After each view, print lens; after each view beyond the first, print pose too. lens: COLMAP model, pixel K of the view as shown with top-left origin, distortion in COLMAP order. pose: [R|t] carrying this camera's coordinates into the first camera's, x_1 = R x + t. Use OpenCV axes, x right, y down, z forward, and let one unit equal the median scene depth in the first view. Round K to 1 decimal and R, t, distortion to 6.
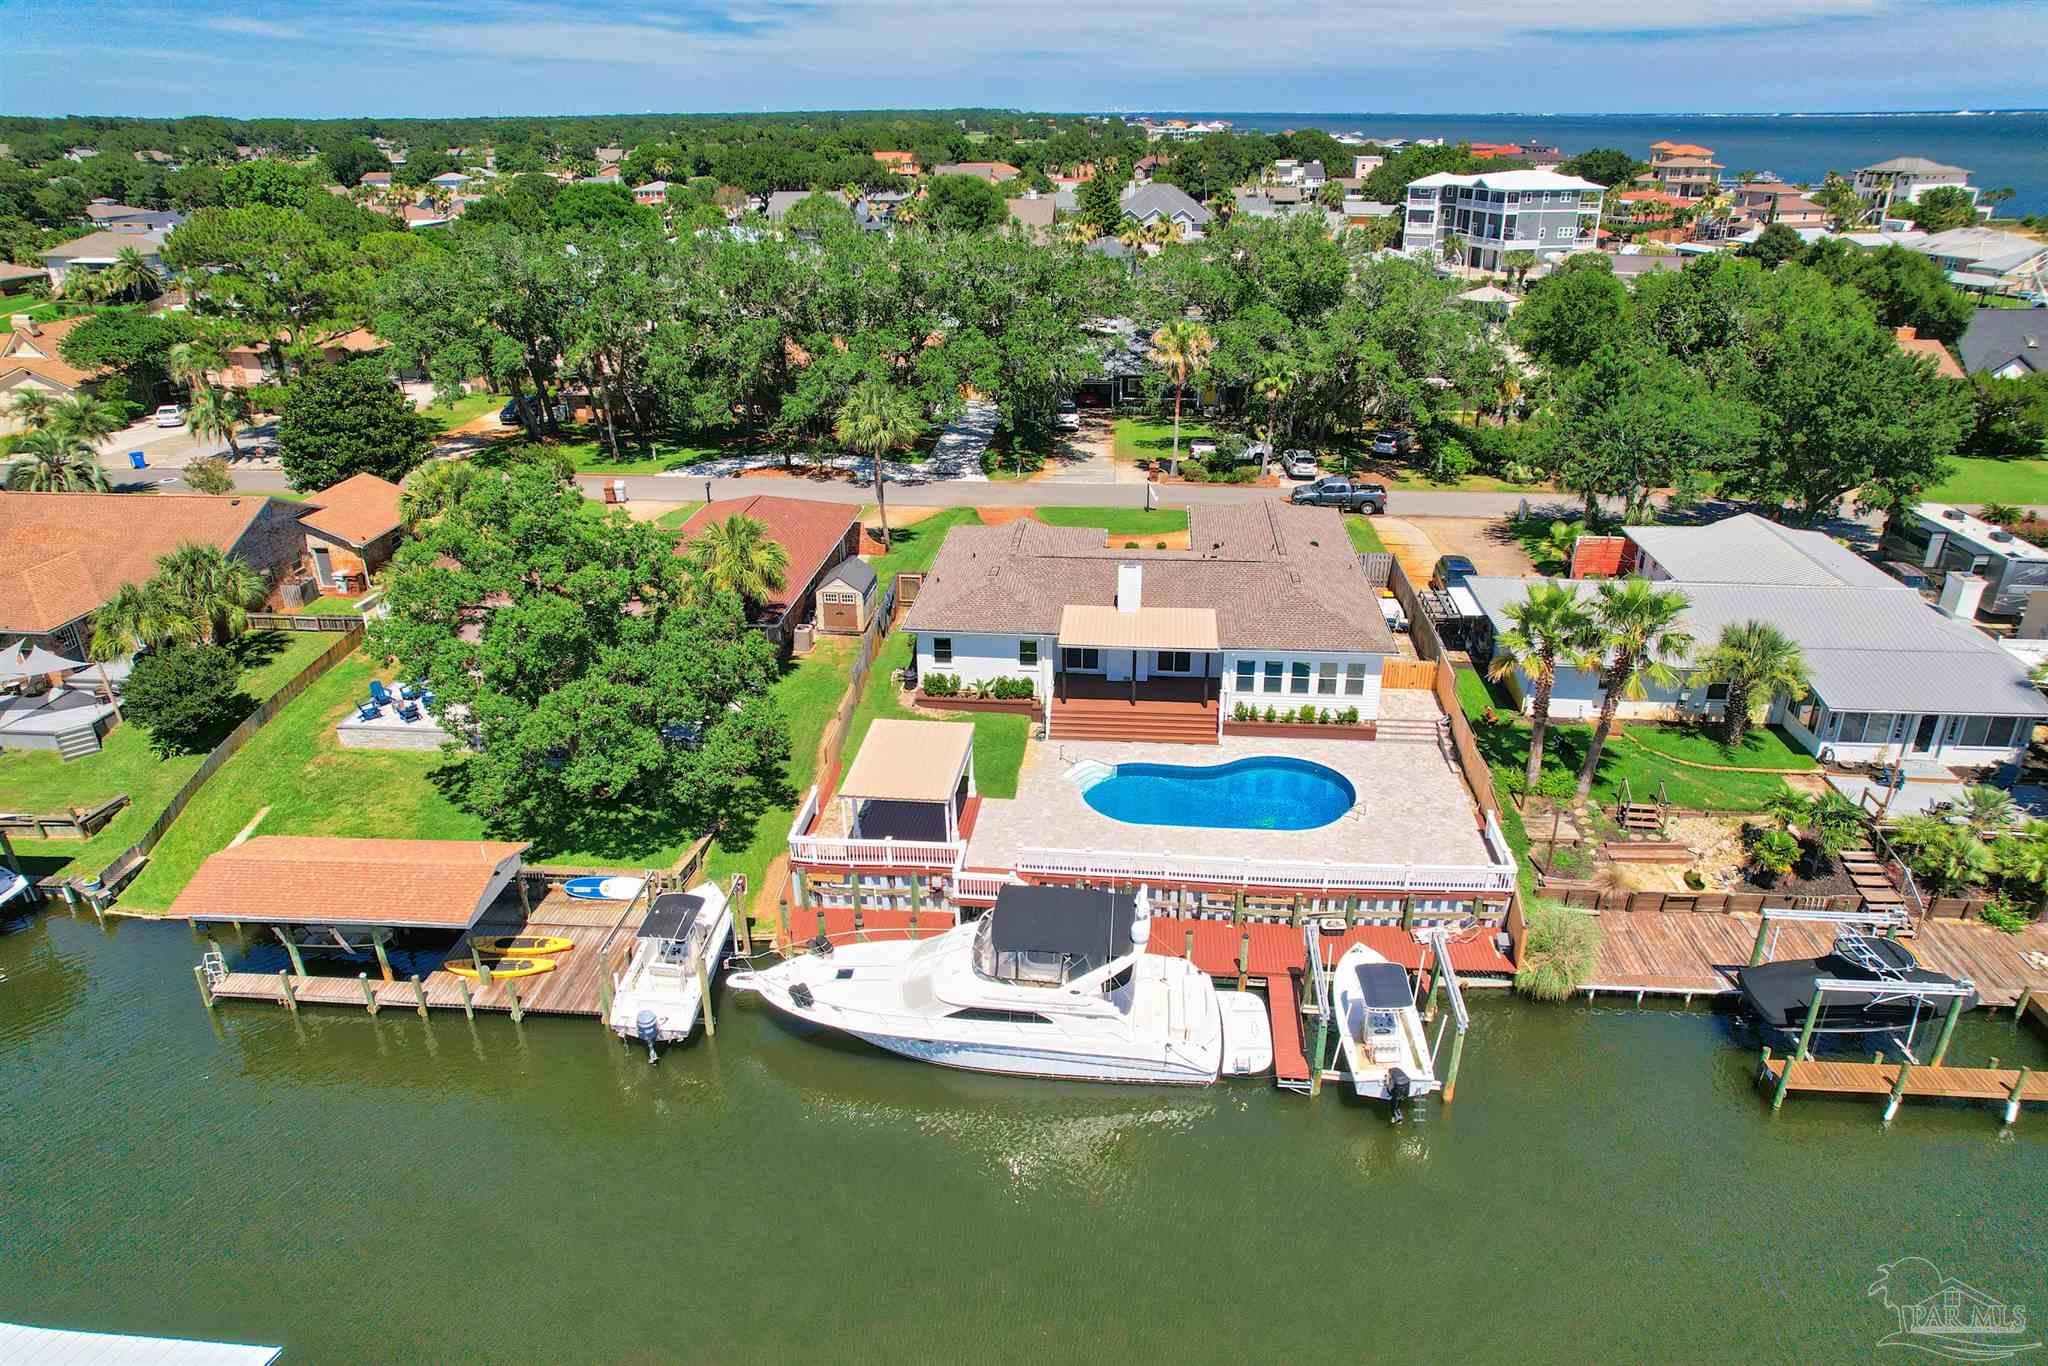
lens RADIAL K [[1313.7, 0, 1032.5], [0, 1313.7, 684.8], [0, 0, 1]] dist [-0.082015, 0.073857]
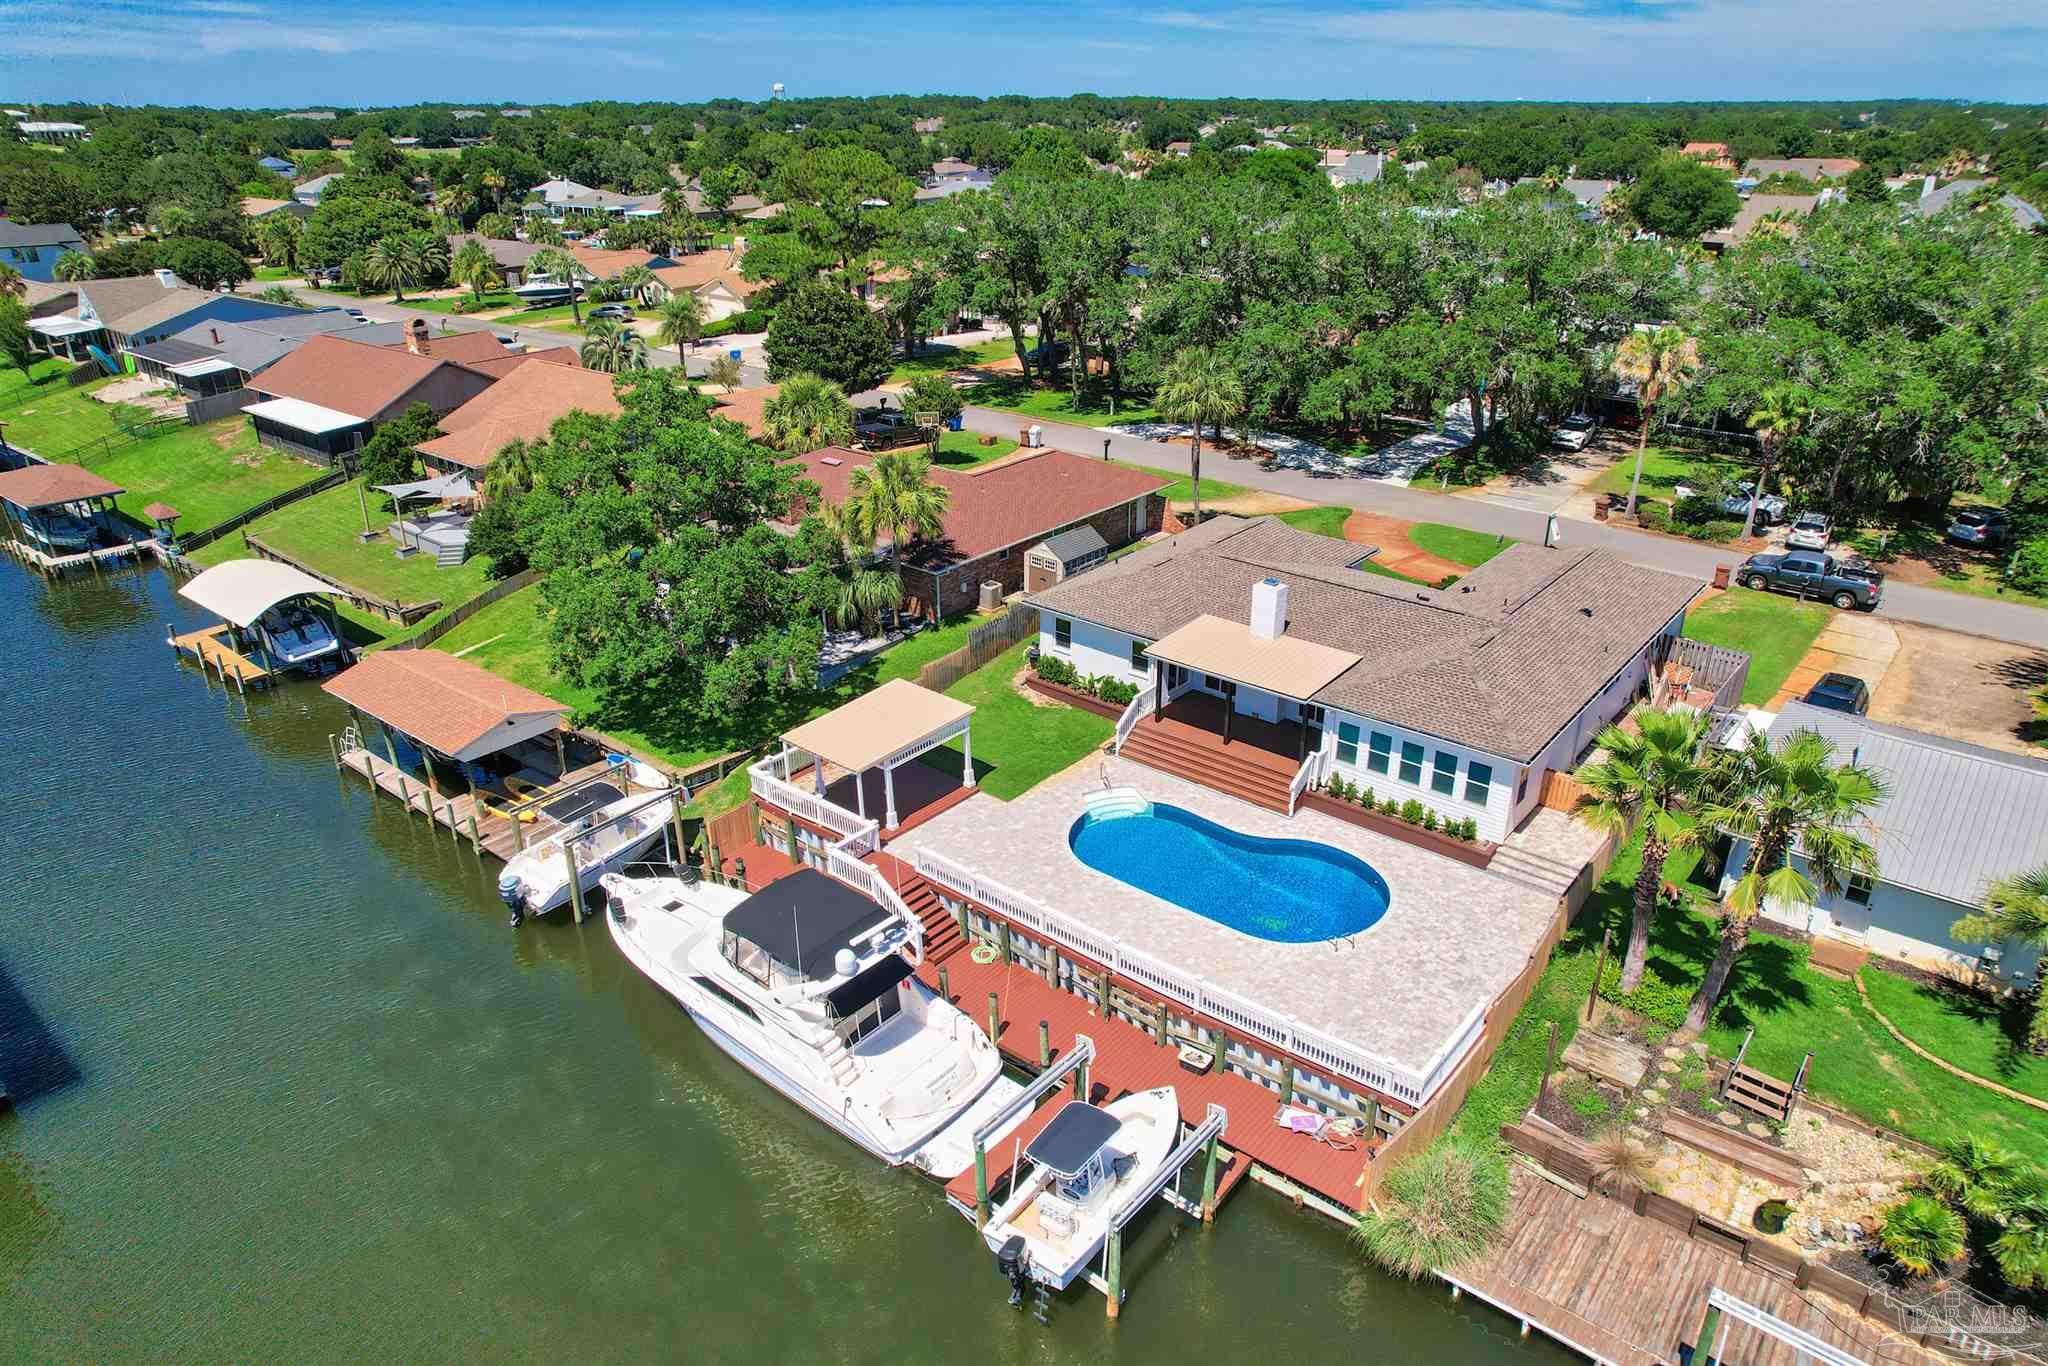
lens RADIAL K [[1313.7, 0, 1032.5], [0, 1313.7, 684.8], [0, 0, 1]] dist [-0.082015, 0.073857]
pose [[0.825459, 0.234714, -0.513348, 0.393520], [-0.230372, 0.970344, 0.073226, -0.053757], [0.515311, 0.057816, 0.855051, 0.212272]]
